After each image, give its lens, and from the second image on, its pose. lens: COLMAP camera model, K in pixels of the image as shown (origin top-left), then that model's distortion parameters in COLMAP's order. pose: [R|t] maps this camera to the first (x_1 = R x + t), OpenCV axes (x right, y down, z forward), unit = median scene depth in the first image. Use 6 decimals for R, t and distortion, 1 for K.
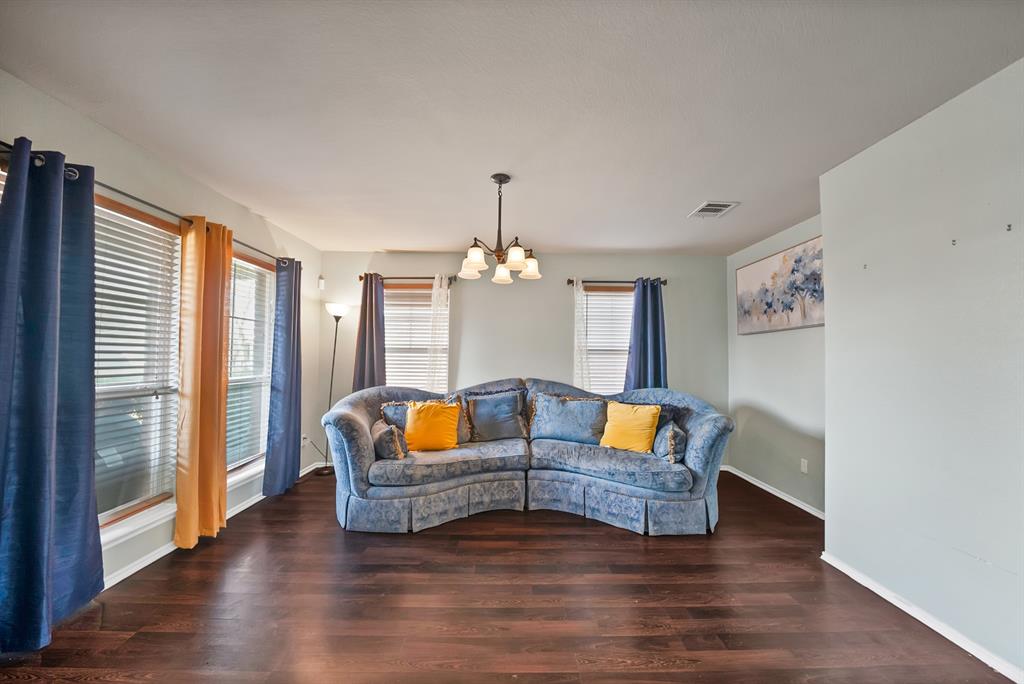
lens RADIAL K [[370.3, 0, 513.8], [0, 370.3, 344.3], [0, 0, 1]] dist [-0.022109, 0.002986]
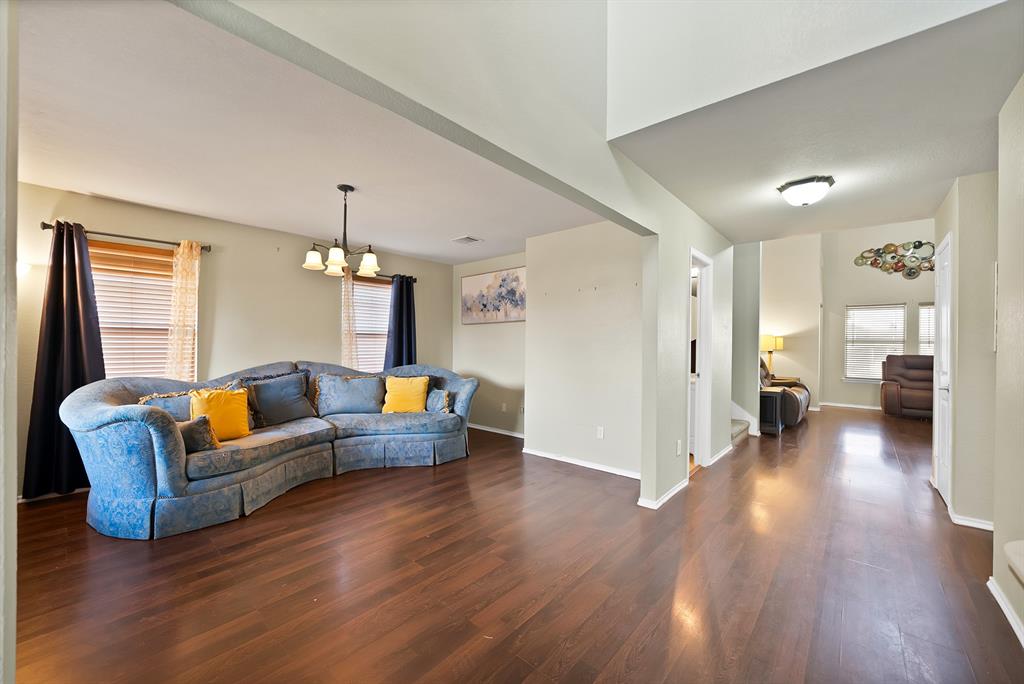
lens RADIAL K [[405.9, 0, 512.0], [0, 405.9, 342.0], [0, 0, 1]] dist [-0.001542, -0.000170]
pose [[0.665504, -0.002533, 0.746390, -0.525769], [-0.026585, 0.999279, 0.027095, -0.007791], [-0.745921, -0.037875, 0.664957, -0.216960]]
